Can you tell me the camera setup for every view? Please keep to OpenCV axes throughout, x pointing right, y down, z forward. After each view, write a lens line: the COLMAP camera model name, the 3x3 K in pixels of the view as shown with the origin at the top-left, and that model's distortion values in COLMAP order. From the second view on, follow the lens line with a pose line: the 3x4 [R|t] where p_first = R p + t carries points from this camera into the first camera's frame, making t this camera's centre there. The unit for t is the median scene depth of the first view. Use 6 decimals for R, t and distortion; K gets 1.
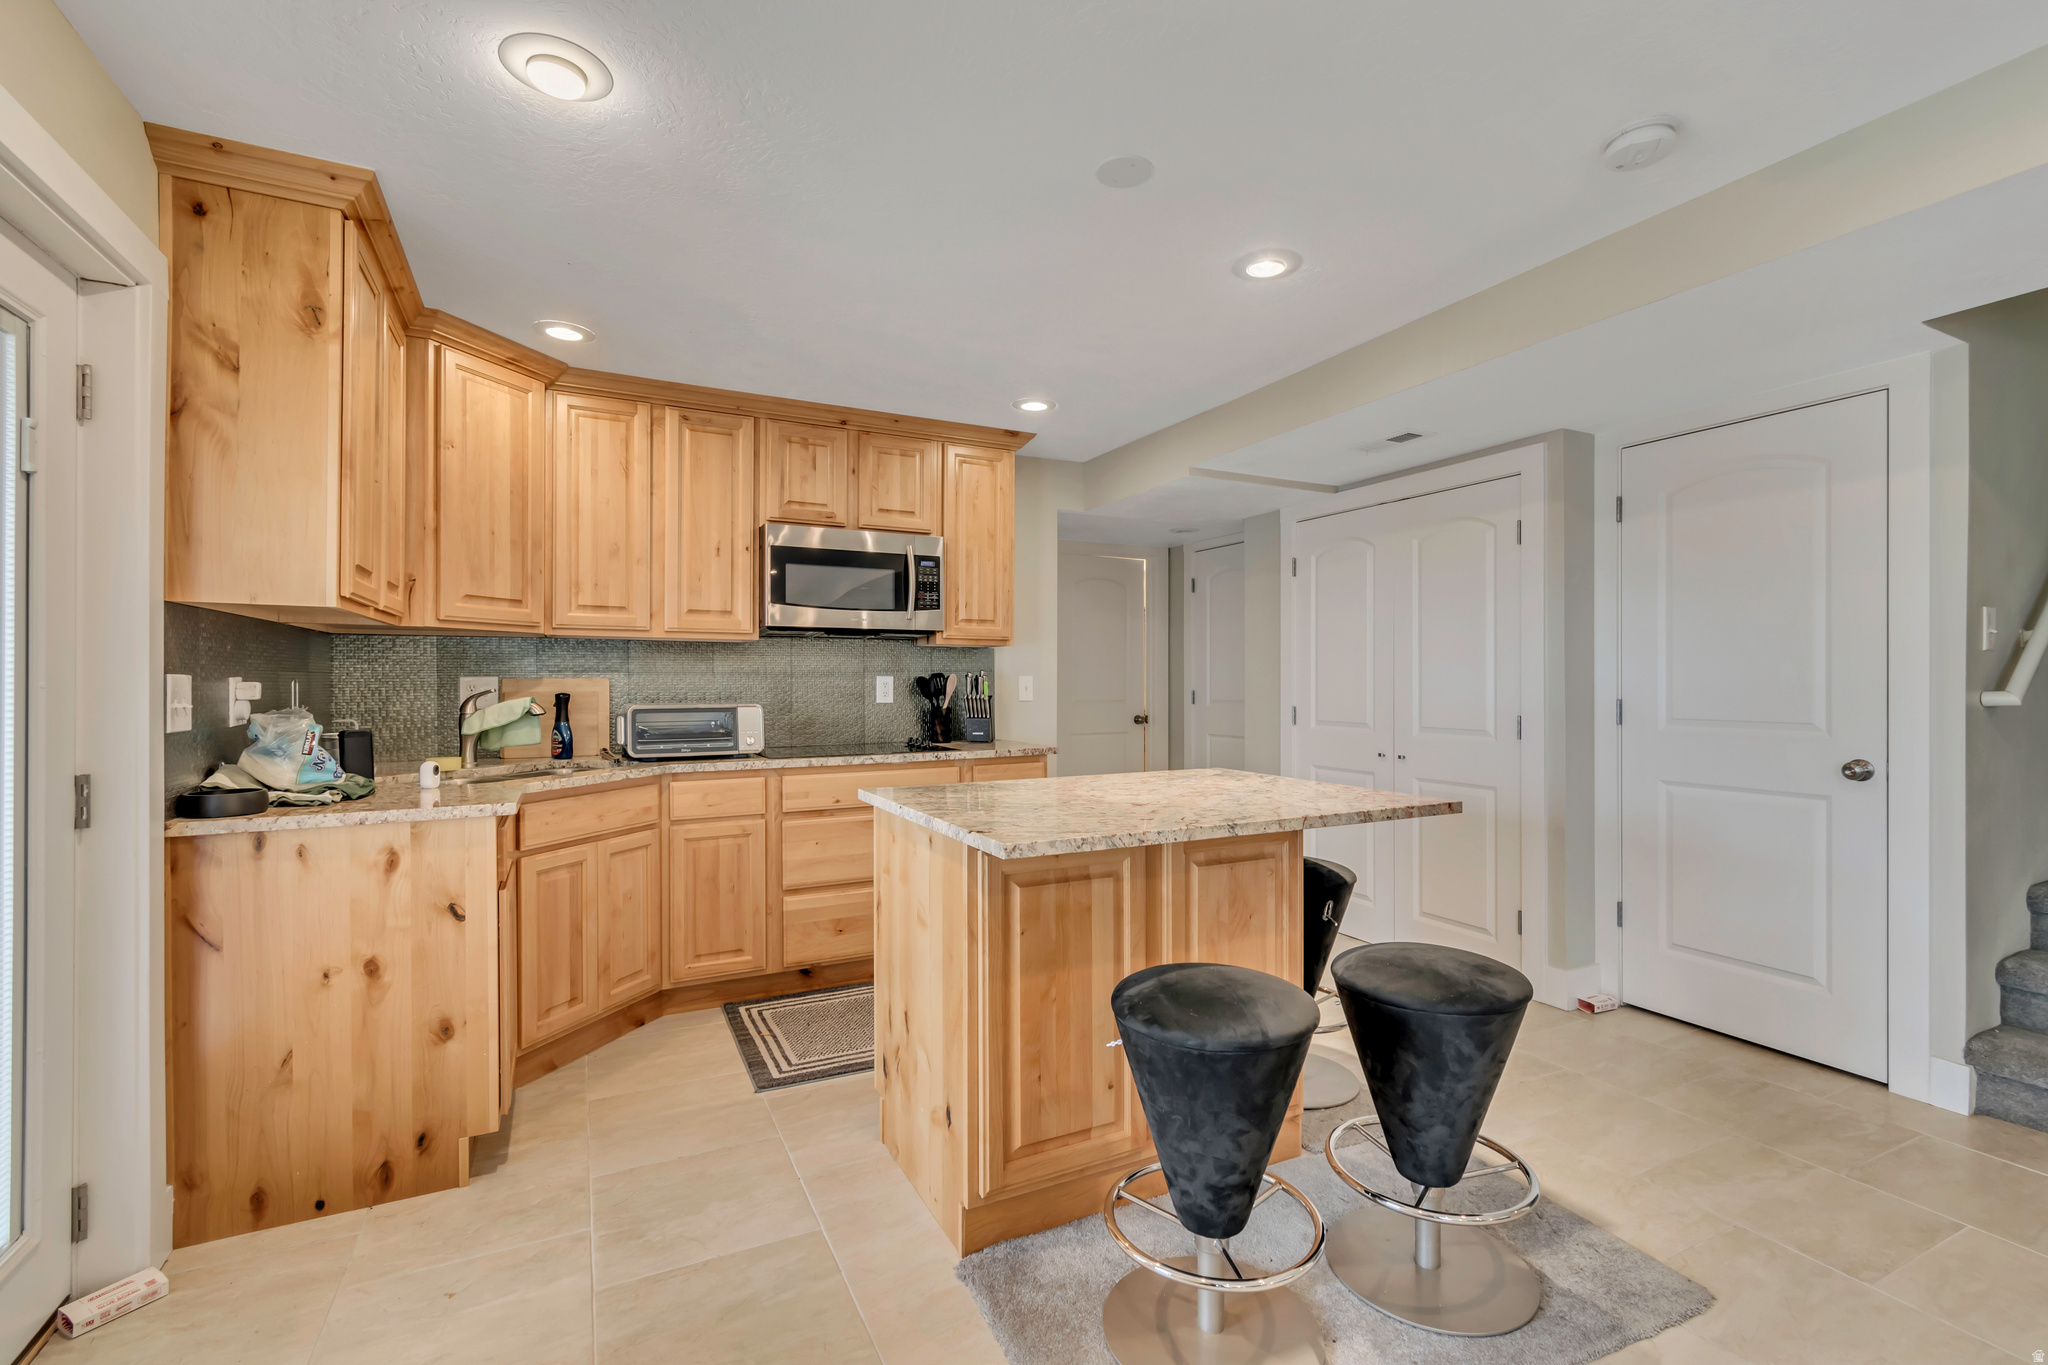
lens RADIAL K [[922.3, 0, 1025.4], [0, 922.3, 672.1], [0, 0, 1]] dist [0.006485, 0.000109]
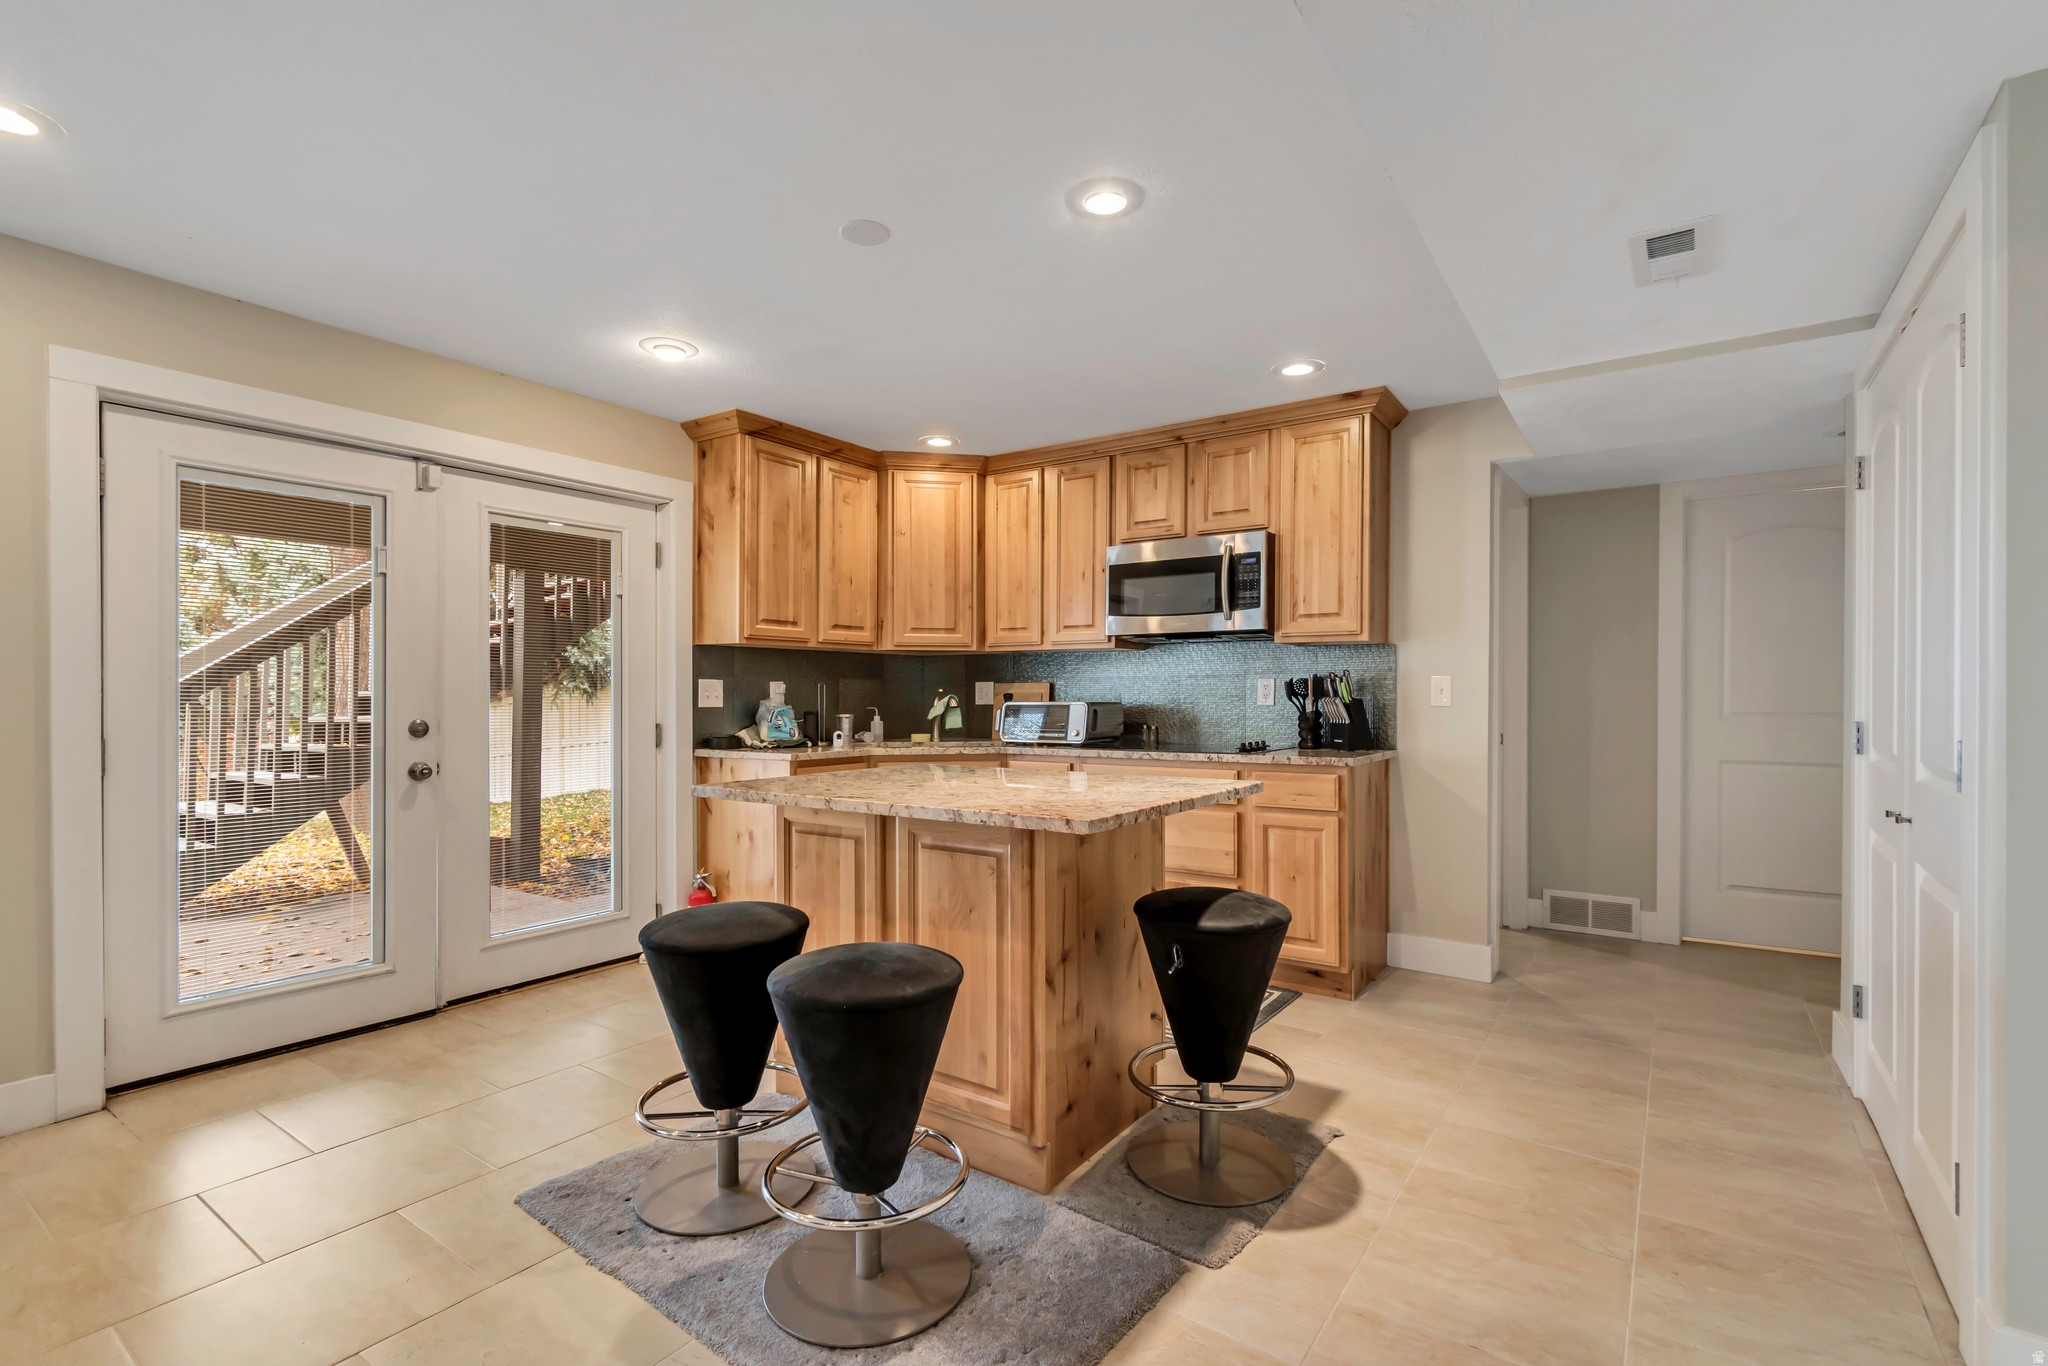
lens RADIAL K [[922.3, 0, 1021.8], [0, 922.3, 697.9], [0, 0, 1]] dist [0.006485, 0.000109]
pose [[0.466875, 0.001670, -0.884322, 0.702138], [0.007420, 0.999956, 0.005806, 0.020905], [0.884292, -0.009272, 0.466842, 0.368701]]
